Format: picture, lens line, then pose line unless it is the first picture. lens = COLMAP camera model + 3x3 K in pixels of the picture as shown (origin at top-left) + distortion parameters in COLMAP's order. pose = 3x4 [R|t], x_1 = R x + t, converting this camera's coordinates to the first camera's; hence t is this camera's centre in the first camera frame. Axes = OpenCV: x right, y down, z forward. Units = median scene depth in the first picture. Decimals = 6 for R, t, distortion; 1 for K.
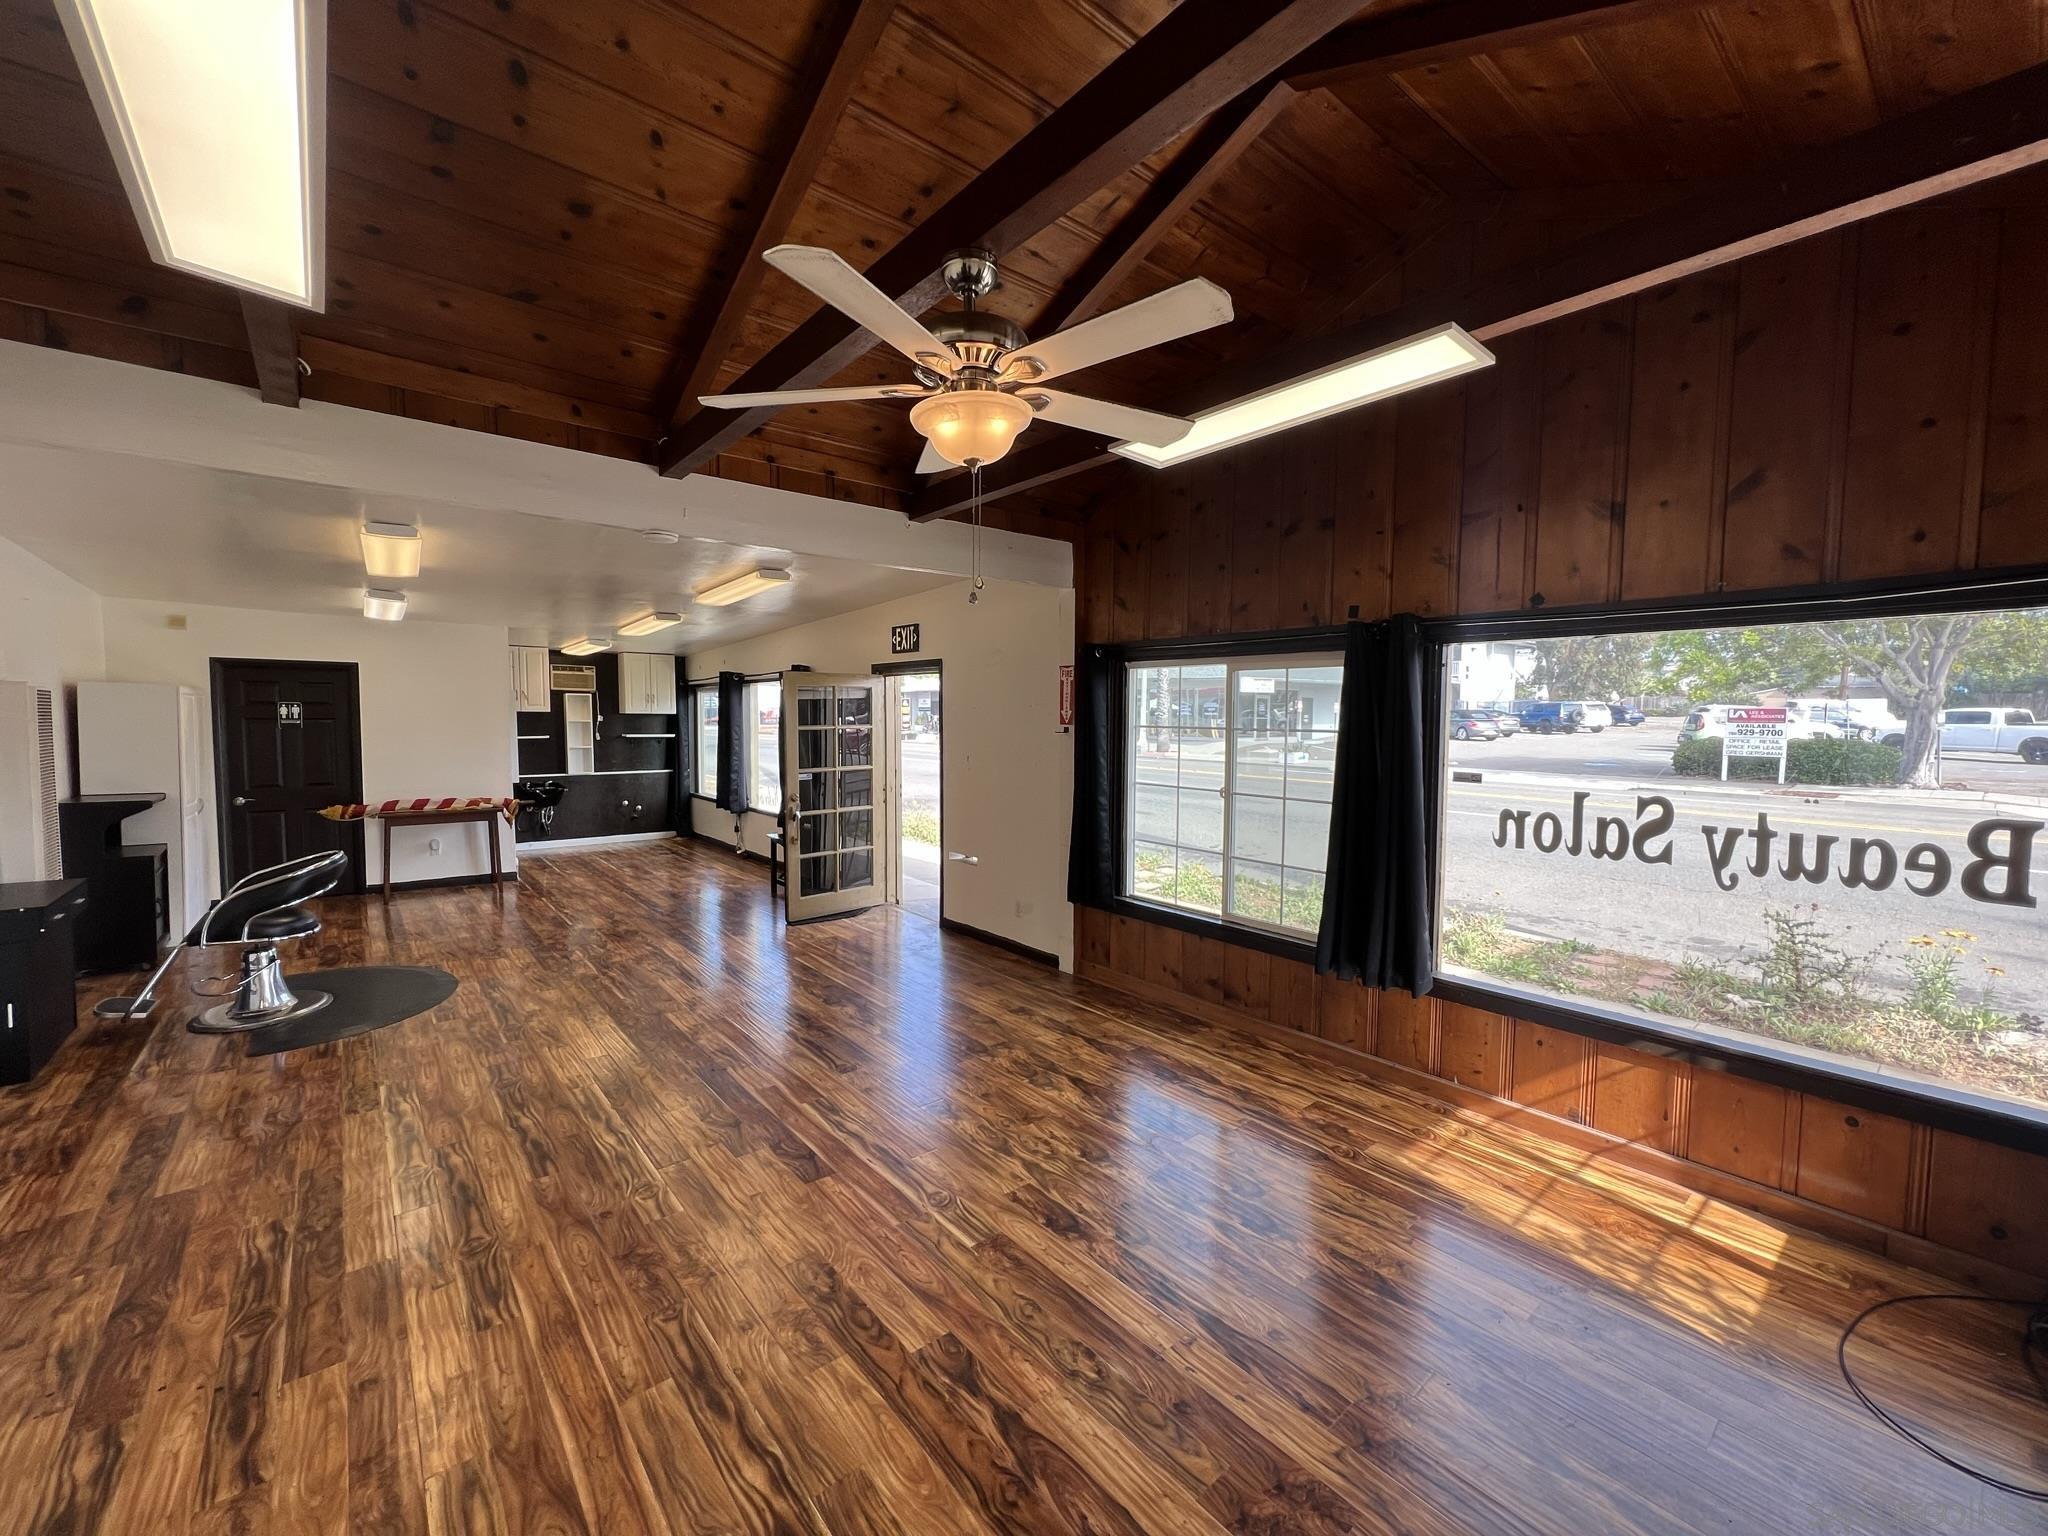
lens RADIAL K [[820.5, 0, 1020.4], [0, 820.5, 762.6], [0, 0, 1]] dist [-0.002538, 0.001107]
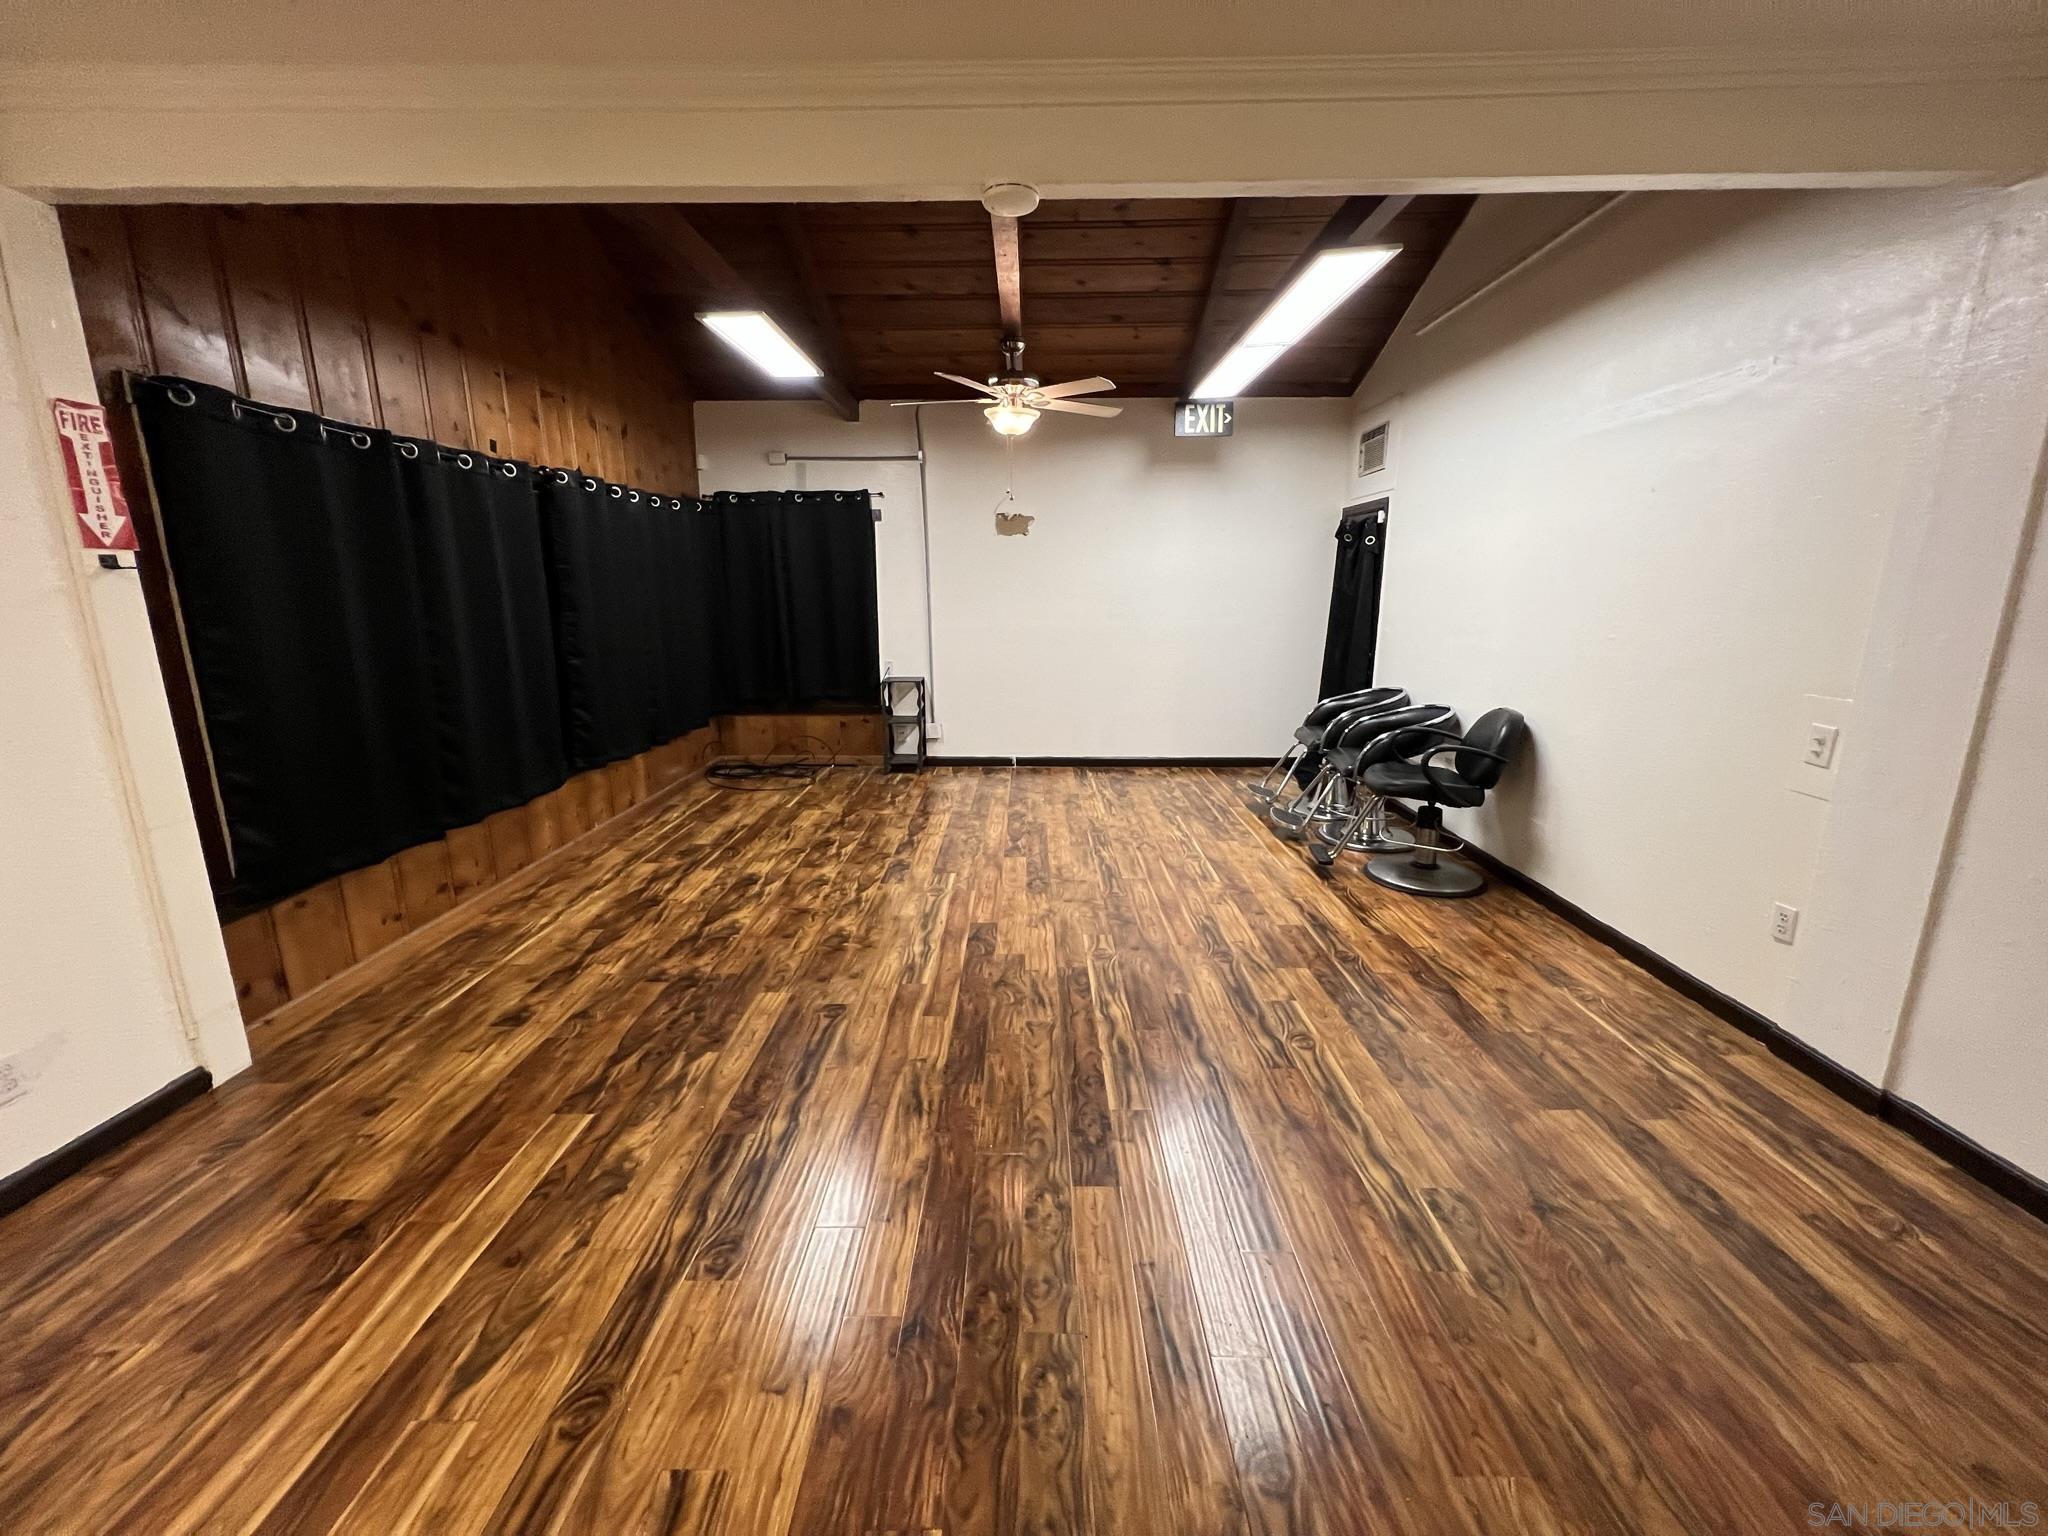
lens RADIAL K [[820.5, 0, 1020.8], [0, 820.5, 760.8], [0, 0, 1]] dist [-0.002538, 0.001107]
pose [[-0.761920, -0.141871, 0.631942, -0.822000], [0.037079, 0.964559, 0.261250, -0.047886], [-0.646609, 0.222483, -0.729656, 1.434005]]
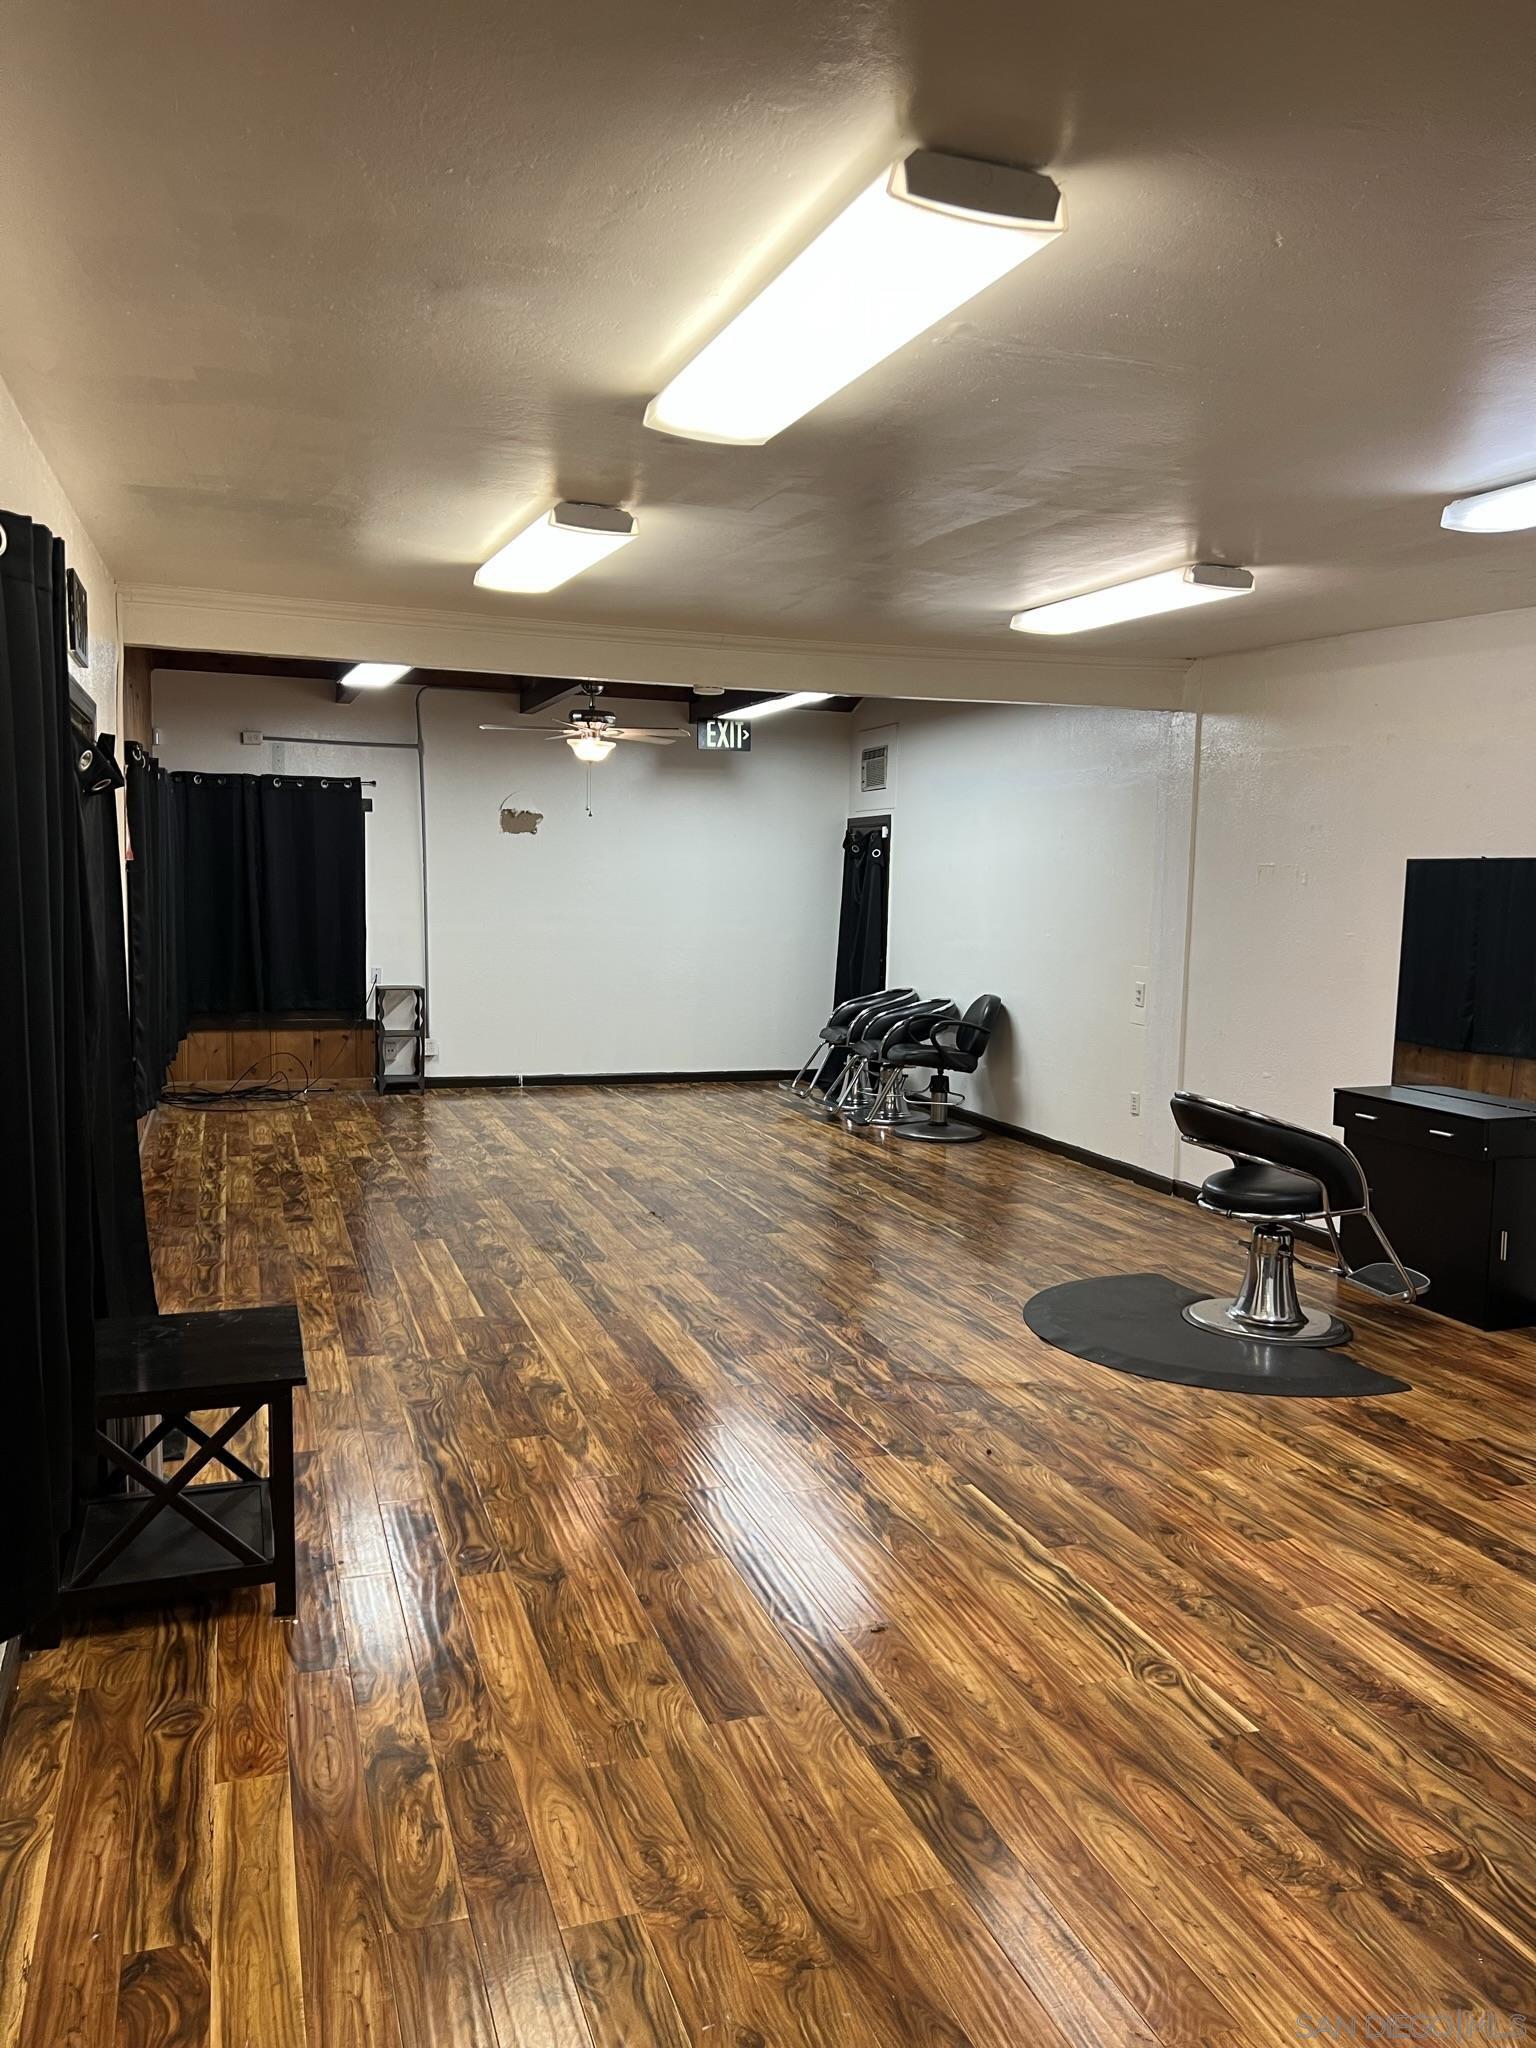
lens RADIAL K [[1522.2, 0, 777.2], [0, 1522.2, 1039.1], [0, 0, 1]] dist [0.049647, -0.062391]
pose [[-0.937988, -0.063224, 0.340854, -1.159524], [-0.006897, 0.986438, 0.163990, -0.149866], [-0.346600, 0.151469, -0.925703, 2.715120]]
